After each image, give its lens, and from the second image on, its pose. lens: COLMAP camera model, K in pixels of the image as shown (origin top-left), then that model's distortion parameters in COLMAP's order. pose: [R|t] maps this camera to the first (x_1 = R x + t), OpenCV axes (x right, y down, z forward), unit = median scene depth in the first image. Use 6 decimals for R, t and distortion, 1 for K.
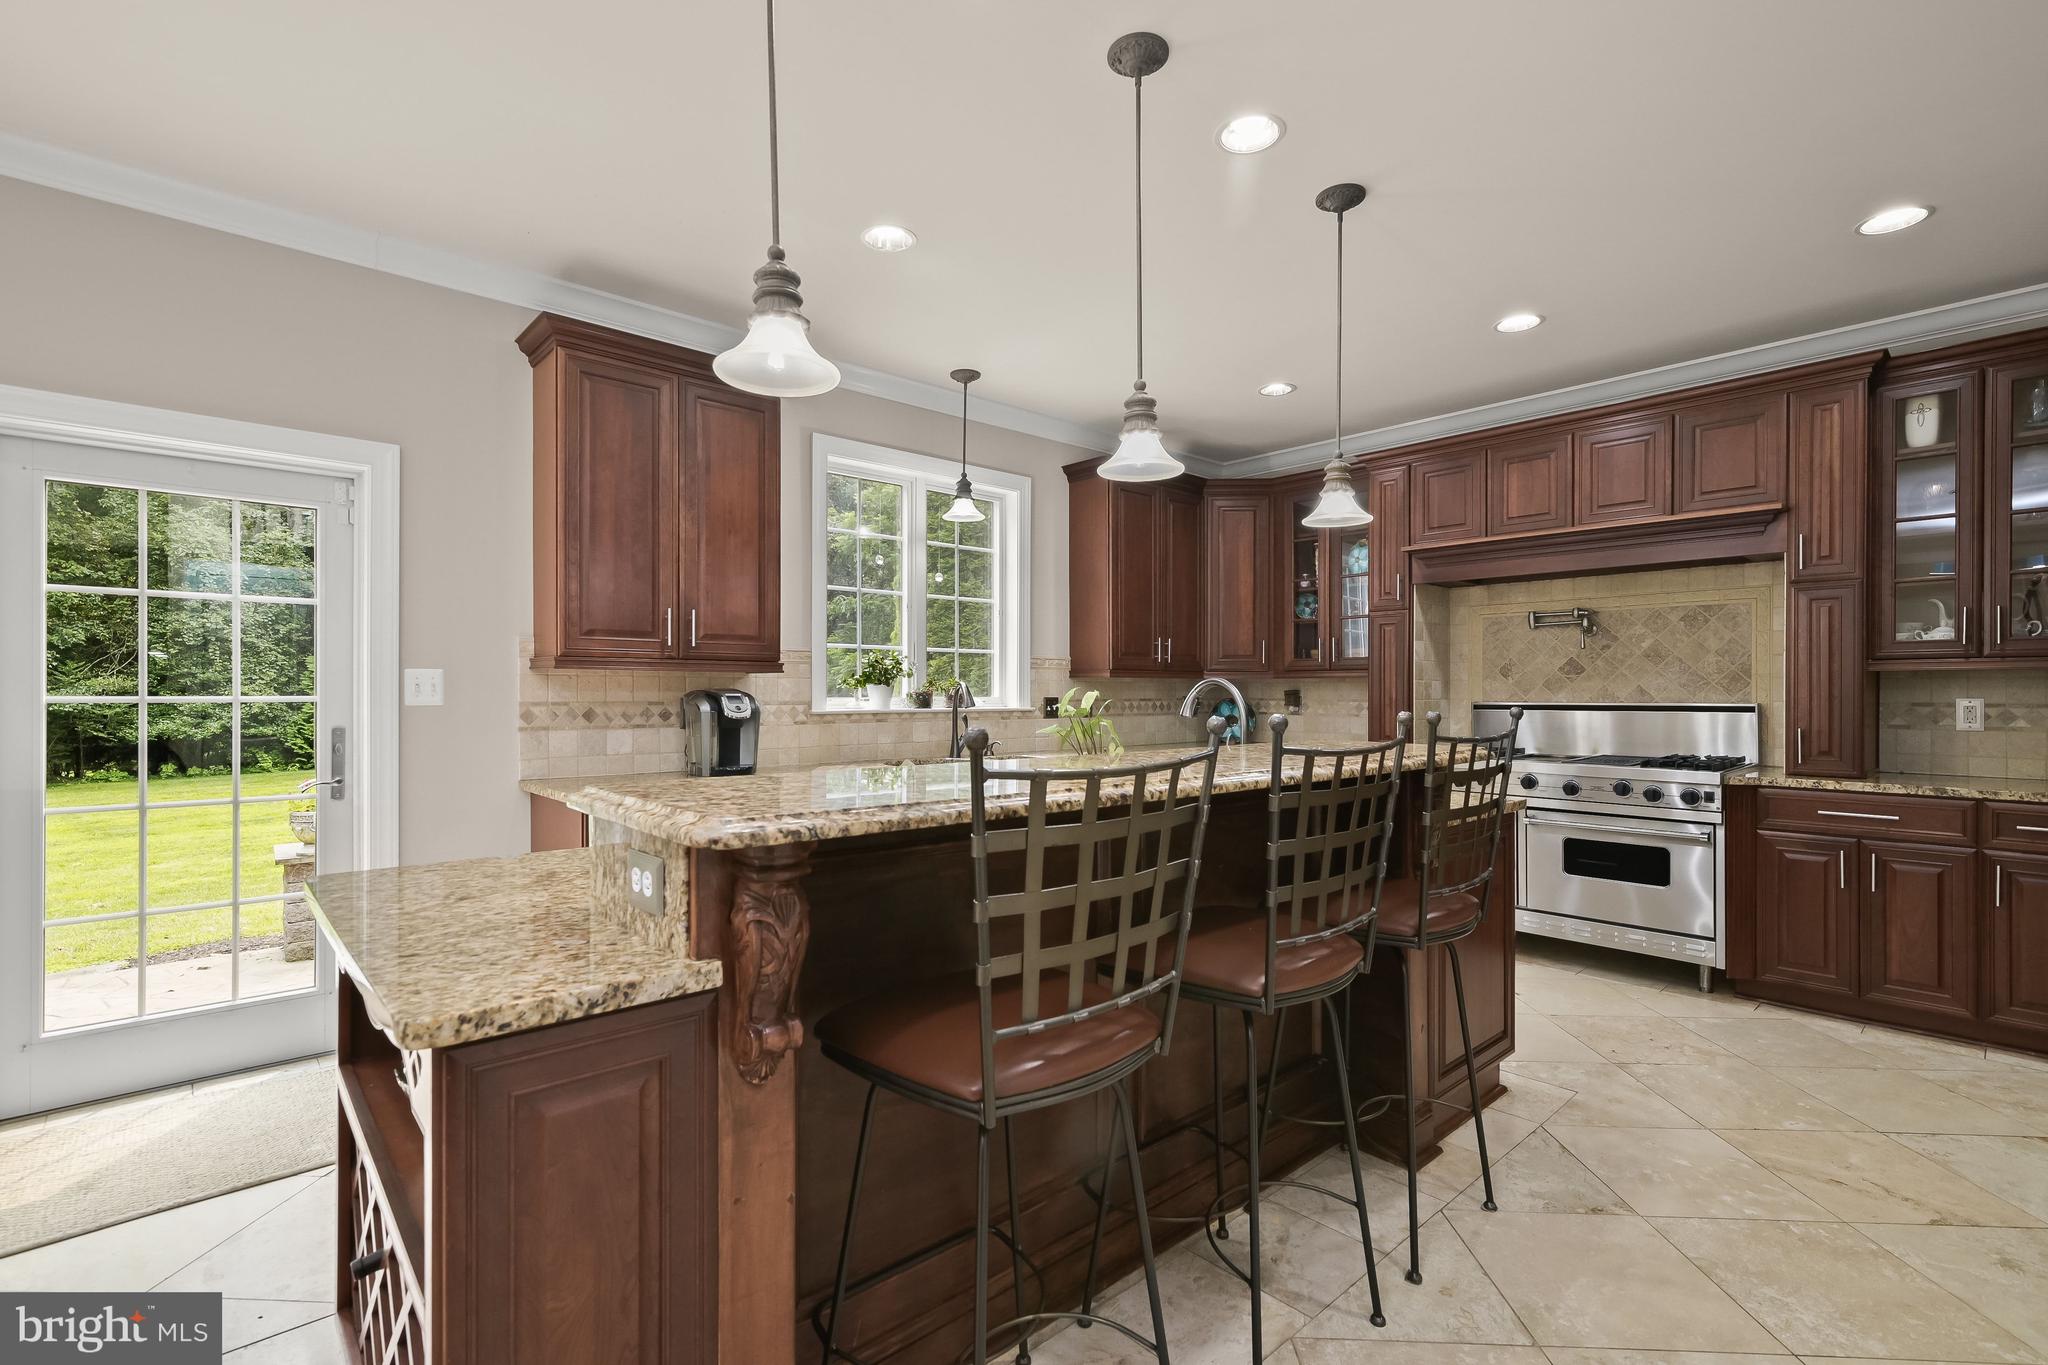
lens RADIAL K [[955.5, 0, 997.6], [0, 955.5, 688.4], [0, 0, 1]] dist [0.004127, 0.001588]
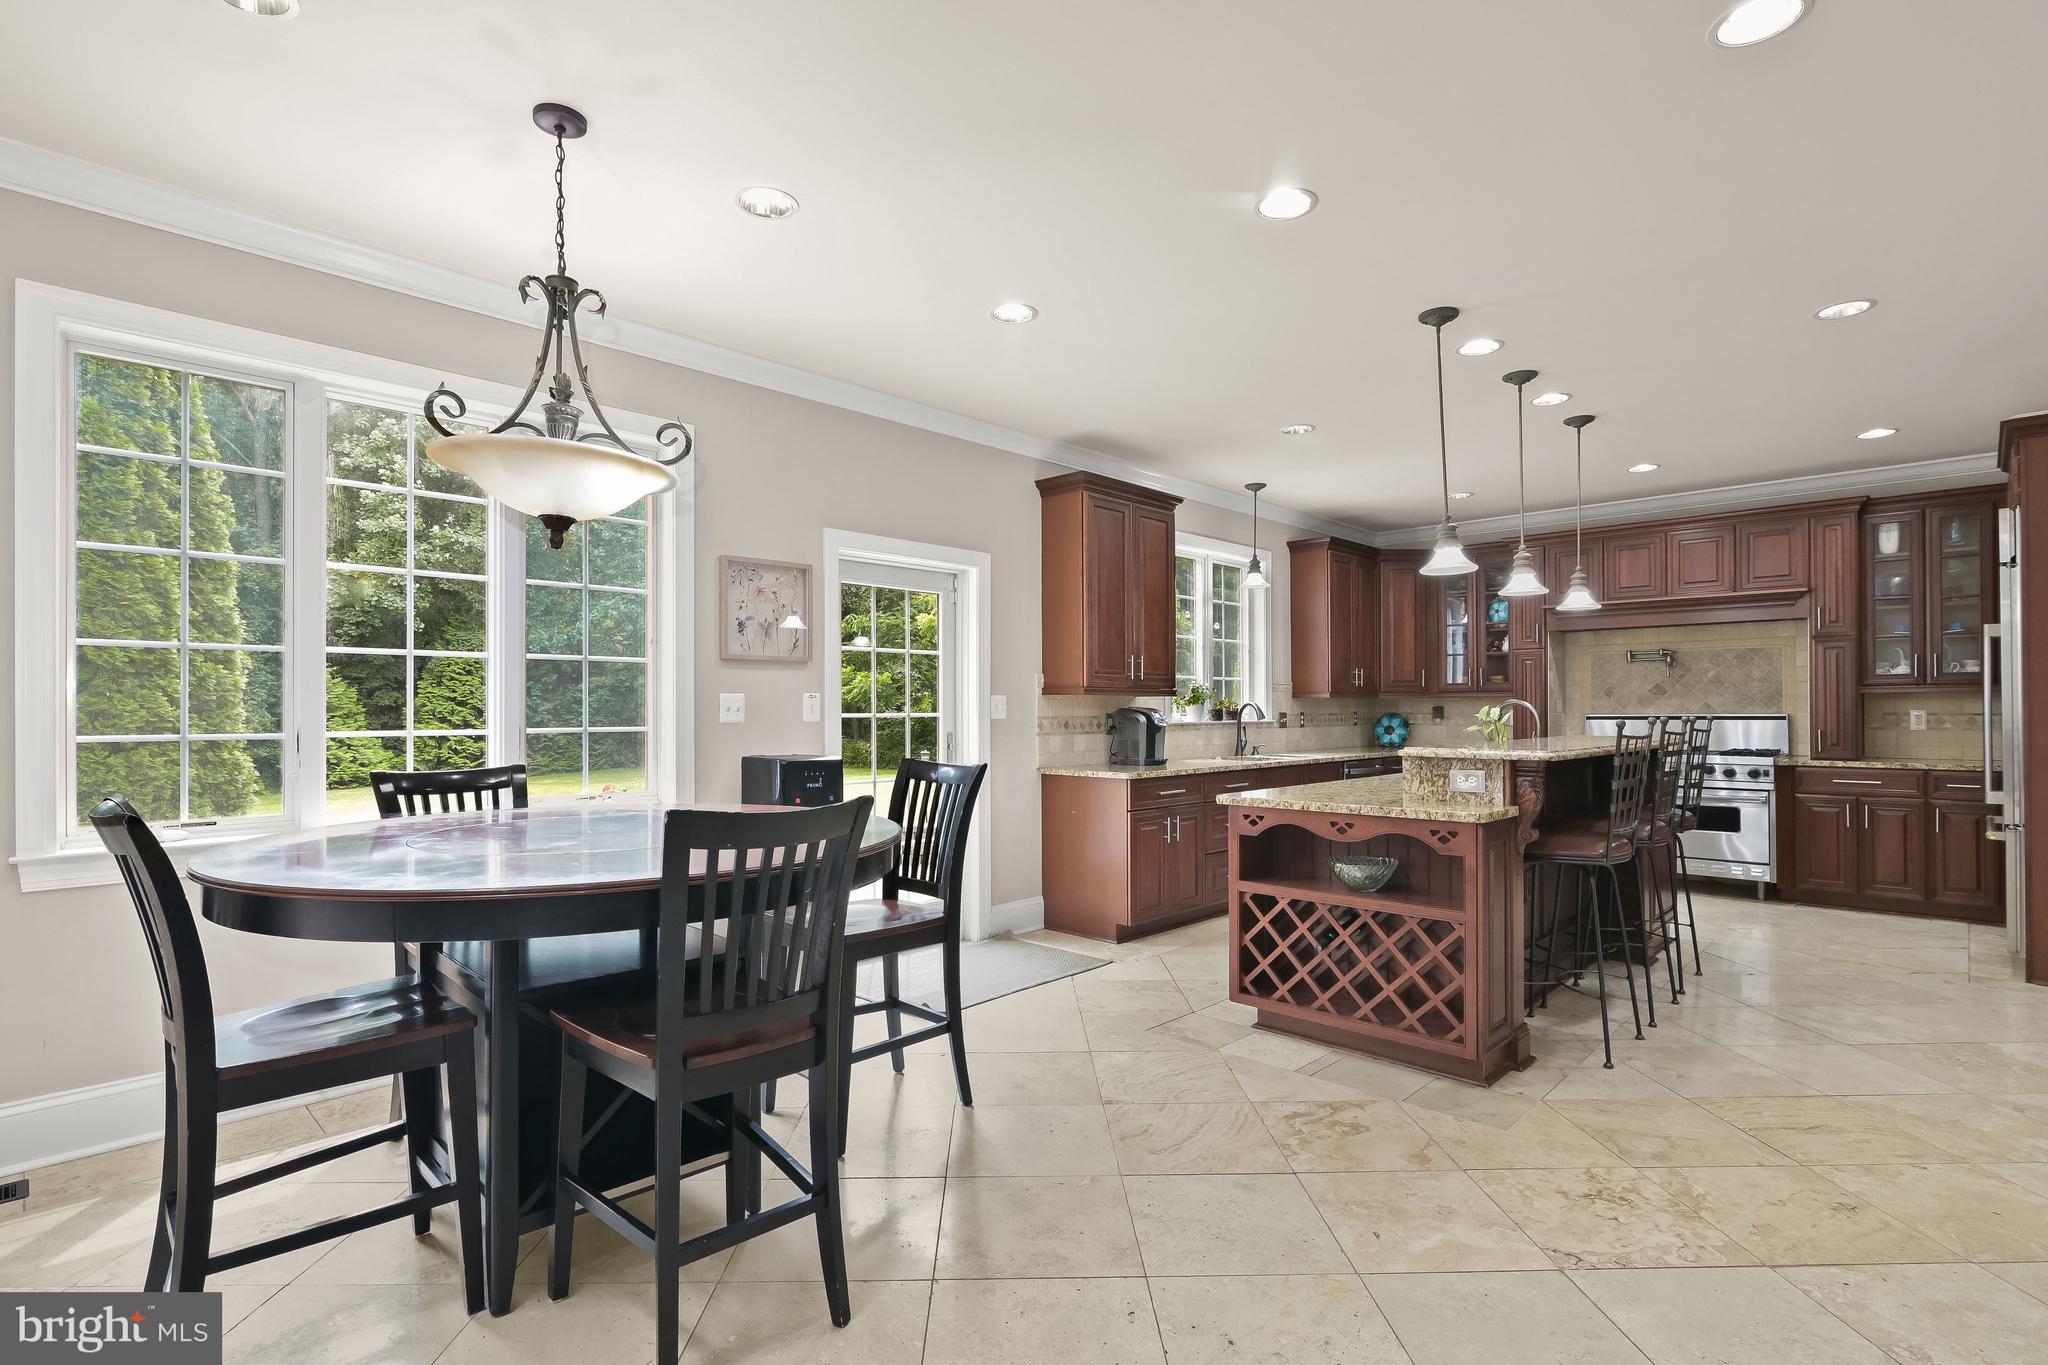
lens RADIAL K [[955.5, 0, 1053.1], [0, 955.5, 697.5], [0, 0, 1]] dist [0.004127, 0.001588]
pose [[0.997343, -0.003908, 0.072746, -0.528145], [0.004503, 0.999958, -0.008013, -0.003716], [-0.072712, 0.008319, 0.997318, -0.476883]]
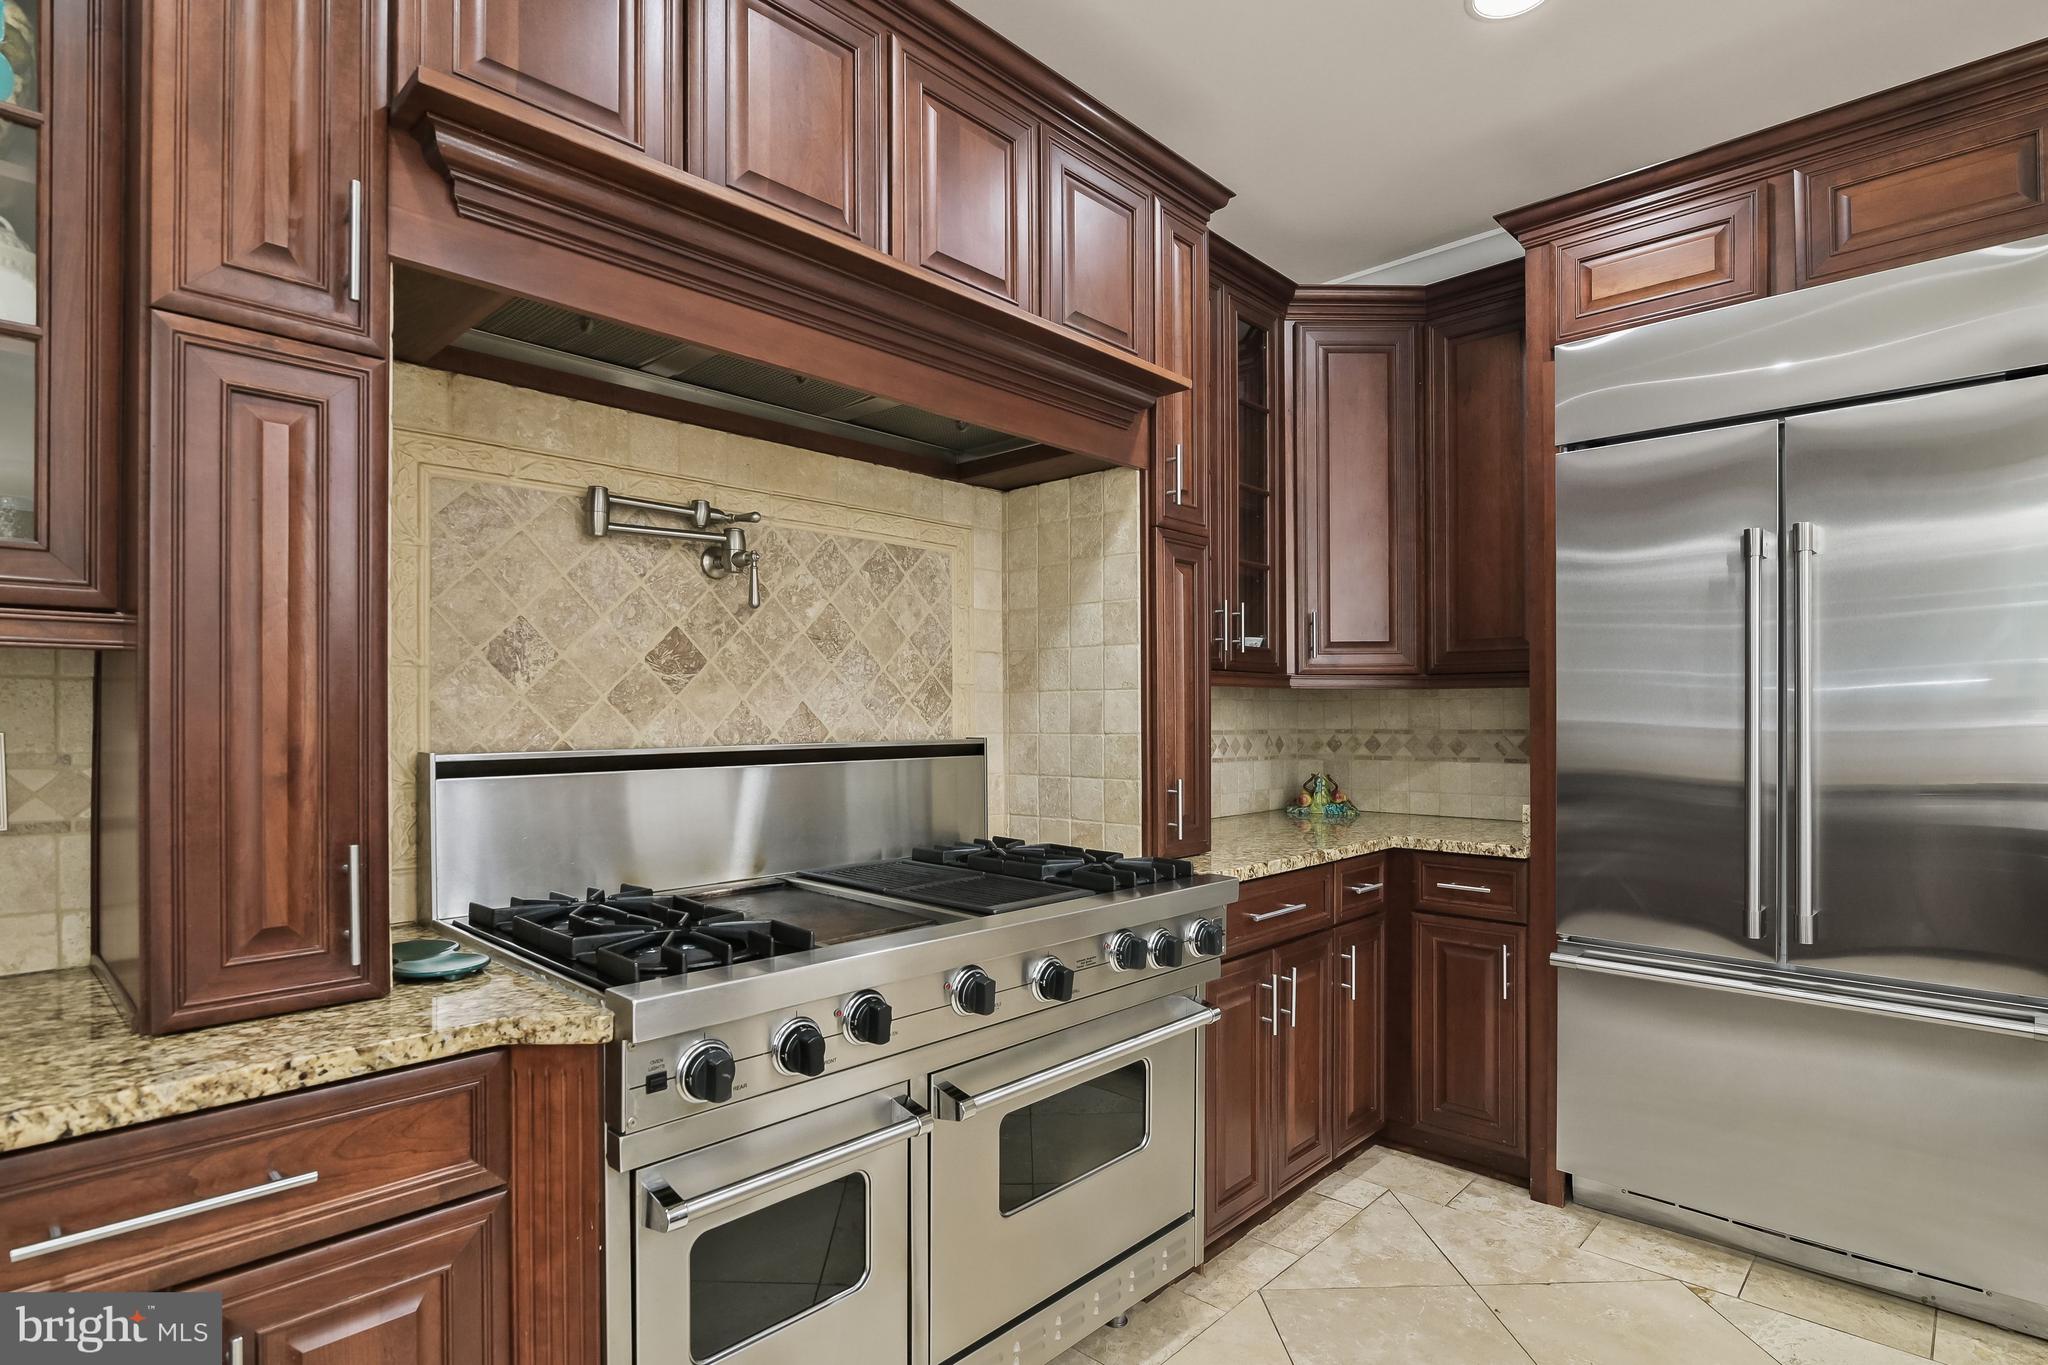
lens RADIAL K [[1021.3, 0, 1017.3], [0, 1021.3, 714.5], [0, 0, 1]] dist [-0.033223, -0.000352]
pose [[-0.075553, 0.004128, 0.997133, 0.229173], [0.001534, 0.999991, -0.004023, 0.005260], [-0.997141, 0.001225, -0.075558, 1.125136]]
